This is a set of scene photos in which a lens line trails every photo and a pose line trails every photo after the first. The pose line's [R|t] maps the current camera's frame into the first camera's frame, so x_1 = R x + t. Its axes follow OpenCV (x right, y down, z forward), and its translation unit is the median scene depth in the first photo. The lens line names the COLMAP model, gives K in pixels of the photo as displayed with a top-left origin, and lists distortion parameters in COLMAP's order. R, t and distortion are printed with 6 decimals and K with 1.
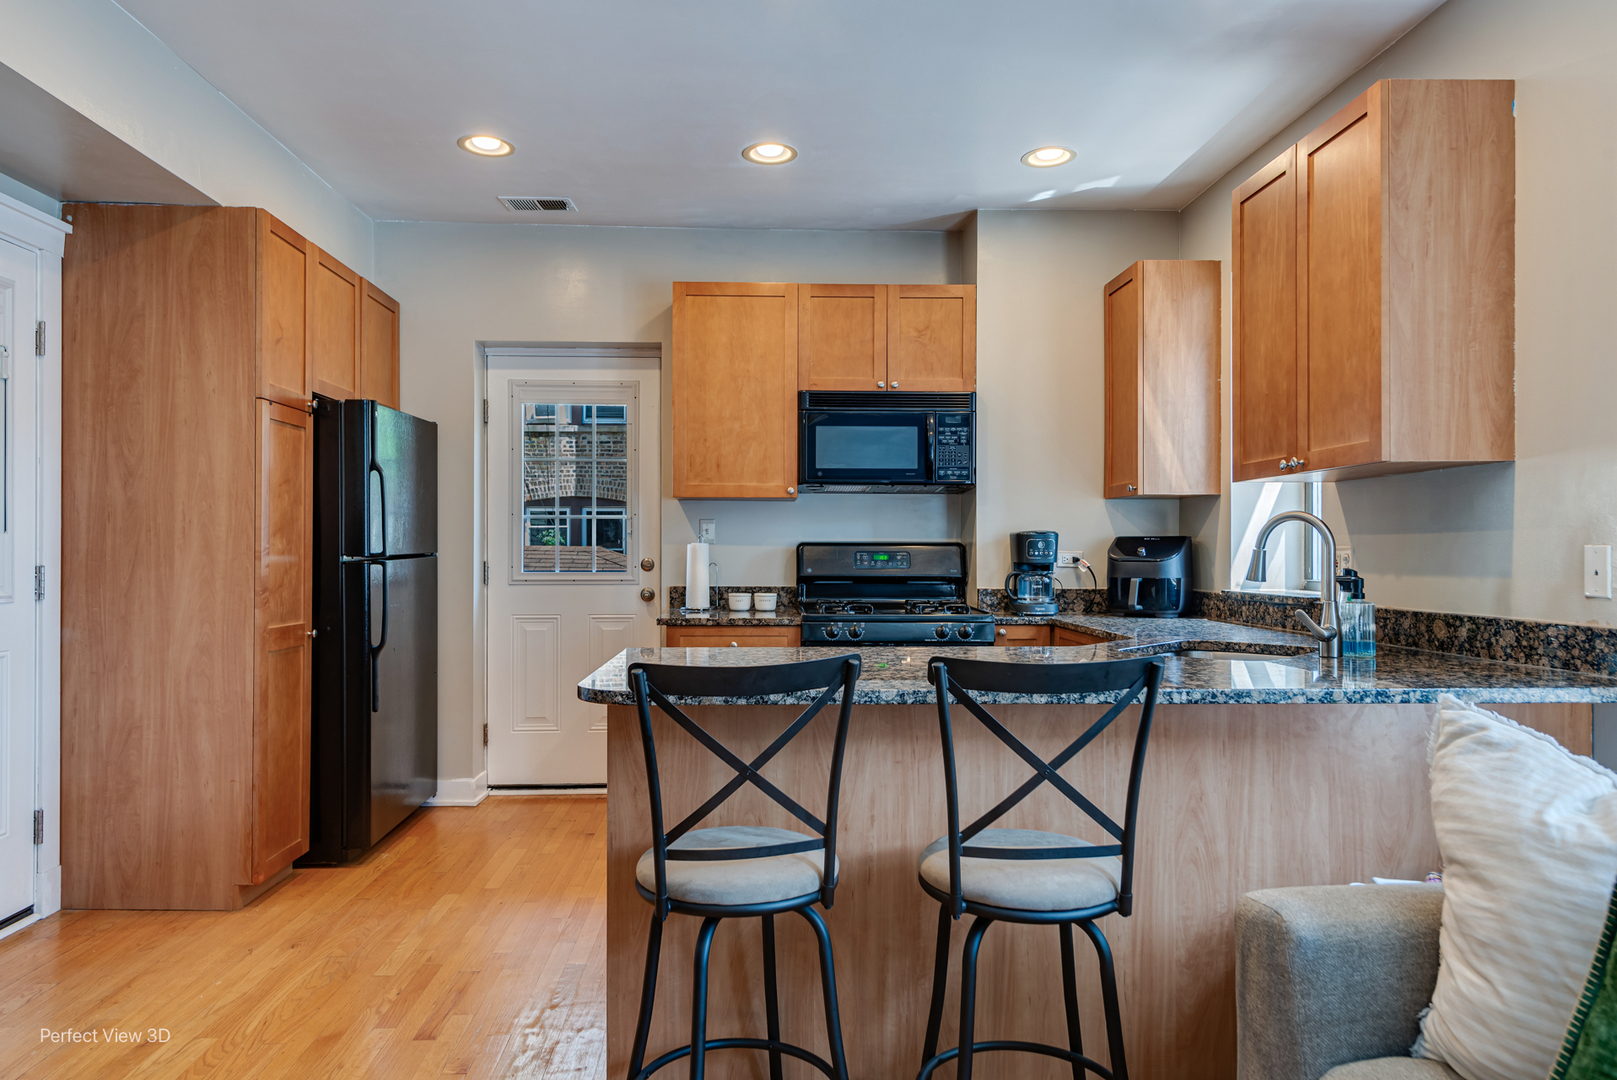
lens RADIAL K [[1009.1, 0, 808.5], [0, 1009.1, 540.0], [0, 0, 1]] dist [0.043282, -0.039338]
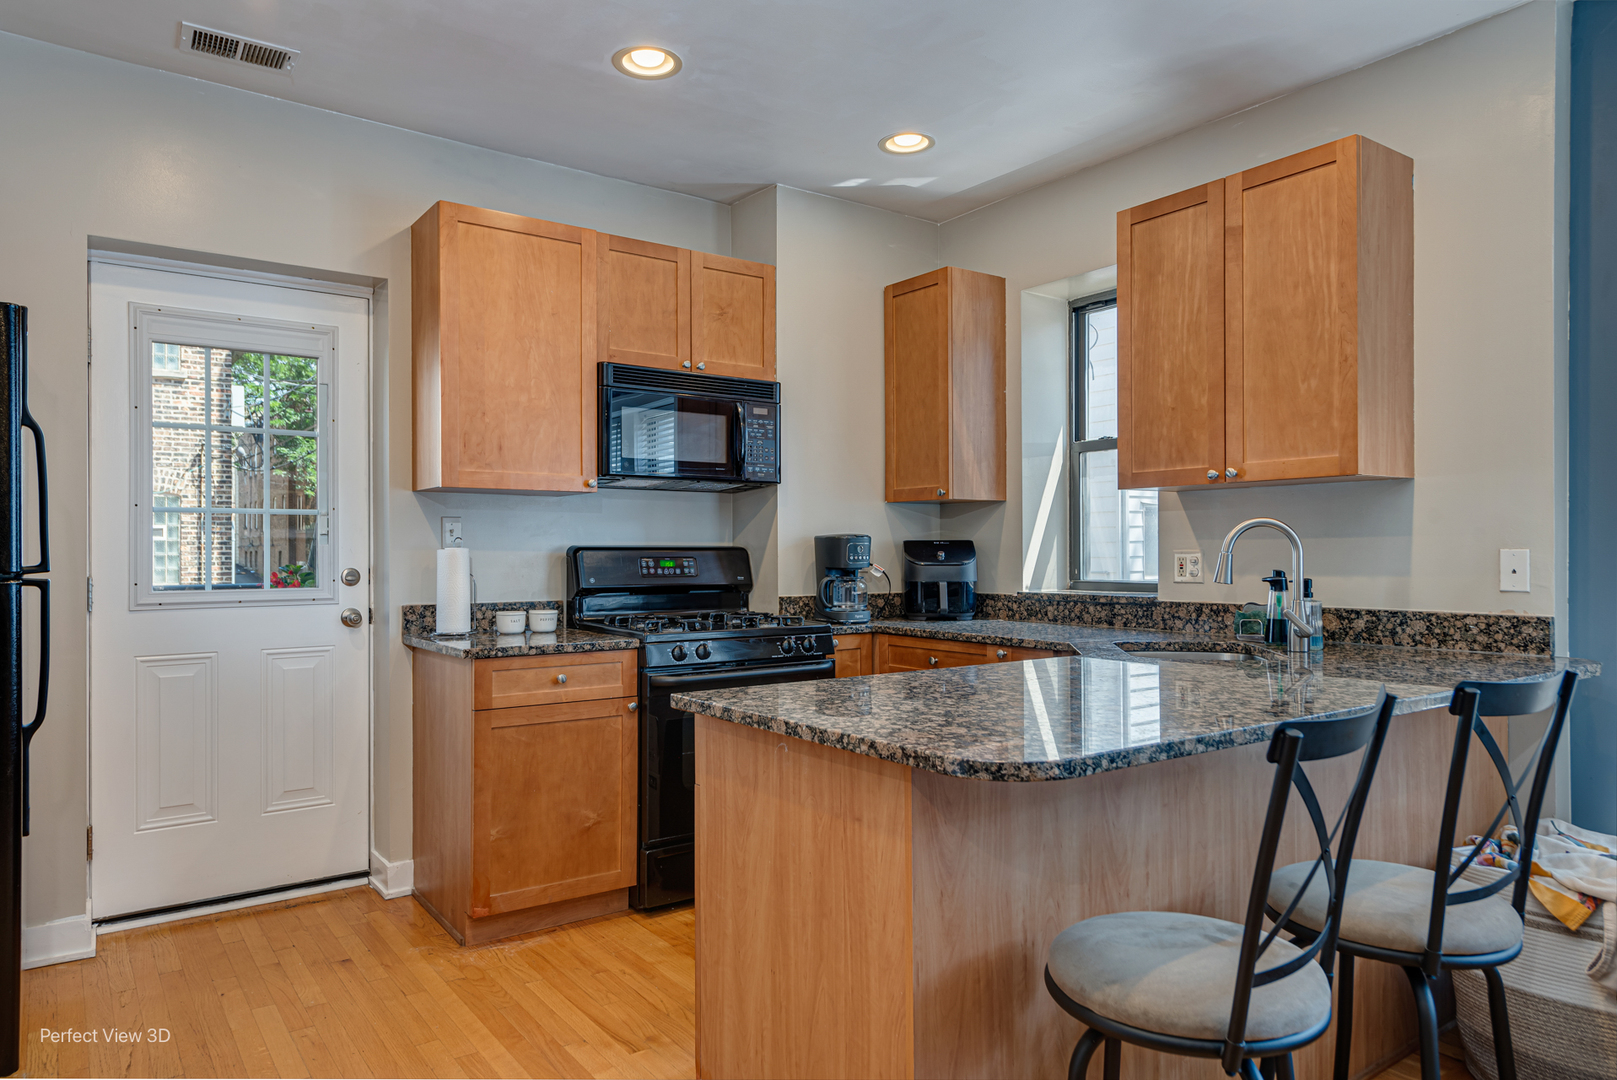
lens RADIAL K [[1009.1, 0, 808.5], [0, 1009.1, 540.0], [0, 0, 1]] dist [0.043282, -0.039338]
pose [[0.840790, 0.001814, 0.541359, -0.311751], [-0.000563, 0.999997, -0.002476, -0.001201], [-0.541361, 0.001777, 0.840788, 0.217375]]
